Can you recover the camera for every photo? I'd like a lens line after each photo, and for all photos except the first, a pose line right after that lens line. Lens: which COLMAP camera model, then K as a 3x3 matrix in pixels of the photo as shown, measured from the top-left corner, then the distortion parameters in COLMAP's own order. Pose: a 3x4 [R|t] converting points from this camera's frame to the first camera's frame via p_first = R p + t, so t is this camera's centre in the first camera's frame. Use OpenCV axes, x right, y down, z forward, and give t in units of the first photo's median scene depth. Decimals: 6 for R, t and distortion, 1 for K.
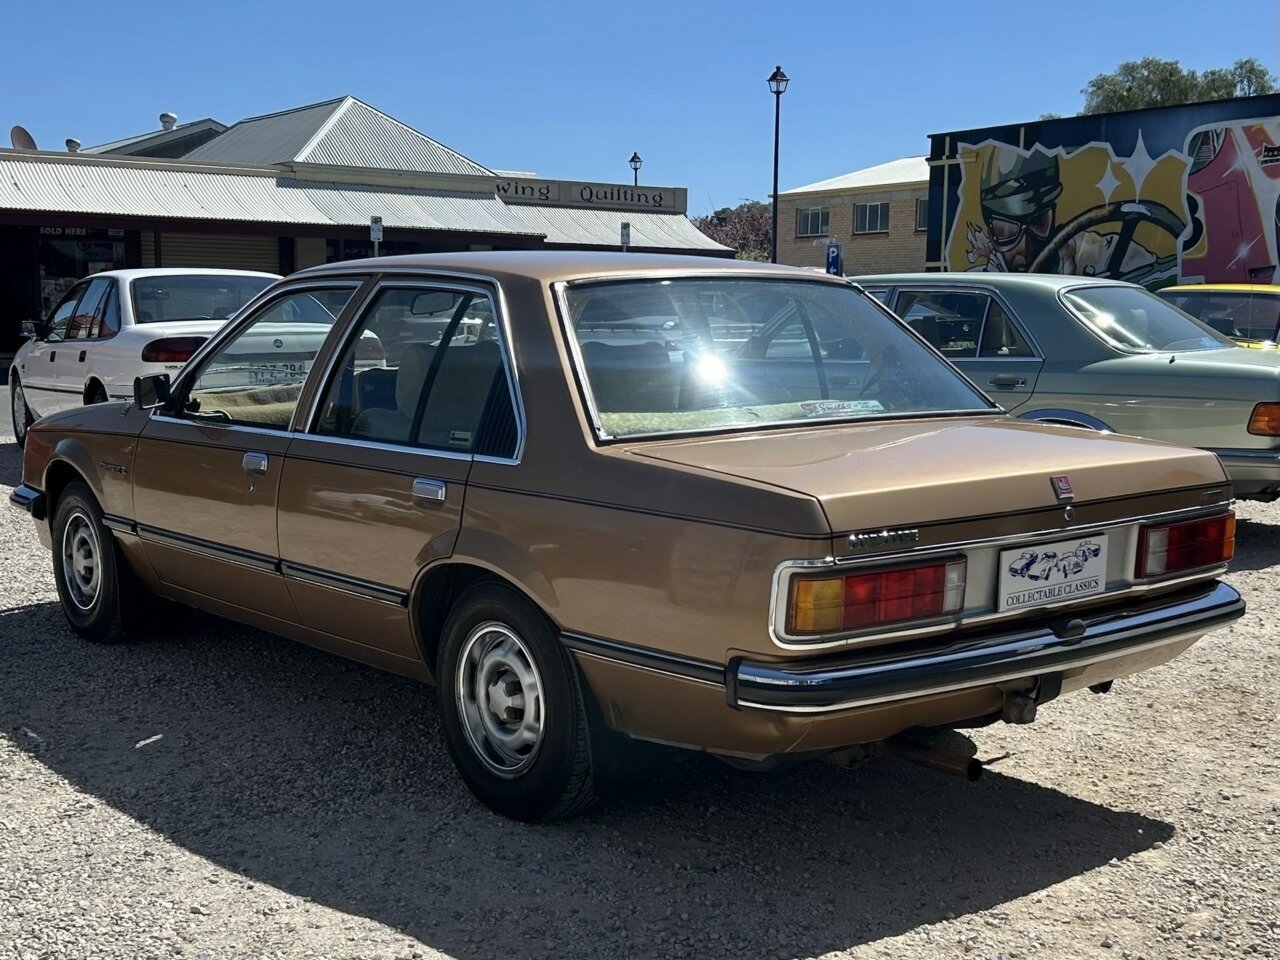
lens RADIAL K [[1677.5, 0, 642.7], [0, 1677.5, 484.8], [0, 0, 1]] dist [0.048918, 0.000000]
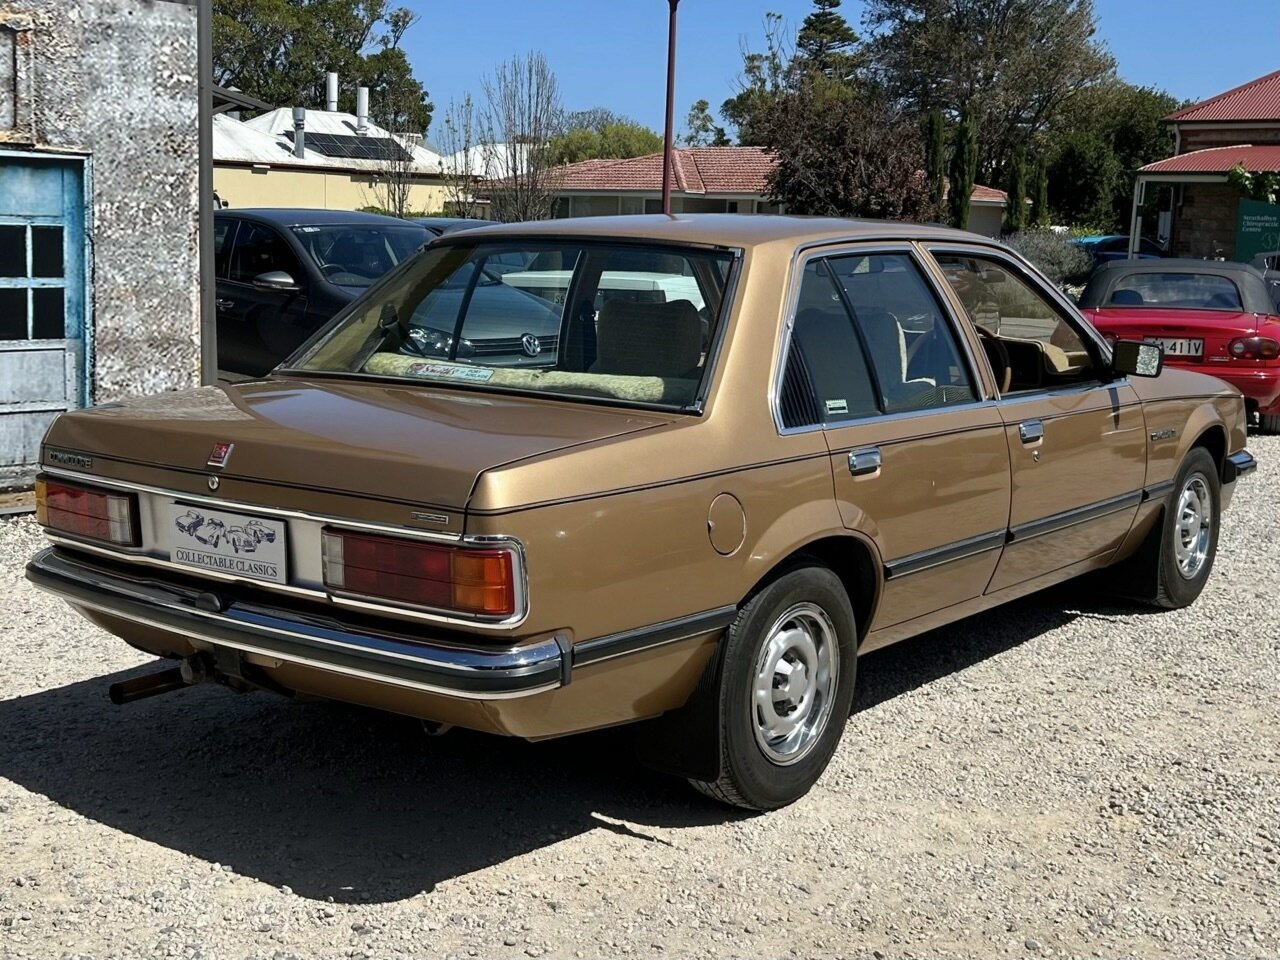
lens RADIAL K [[1677.5, 0, 659.8], [0, 1677.5, 458.8], [0, 0, 1]] dist [0.048918, 0.000000]
pose [[0.242305, 0.140674, -0.959947, 1.150883], [-0.130112, 0.985206, 0.111534, -0.126979], [0.961436, 0.097875, 0.257024, 0.929008]]
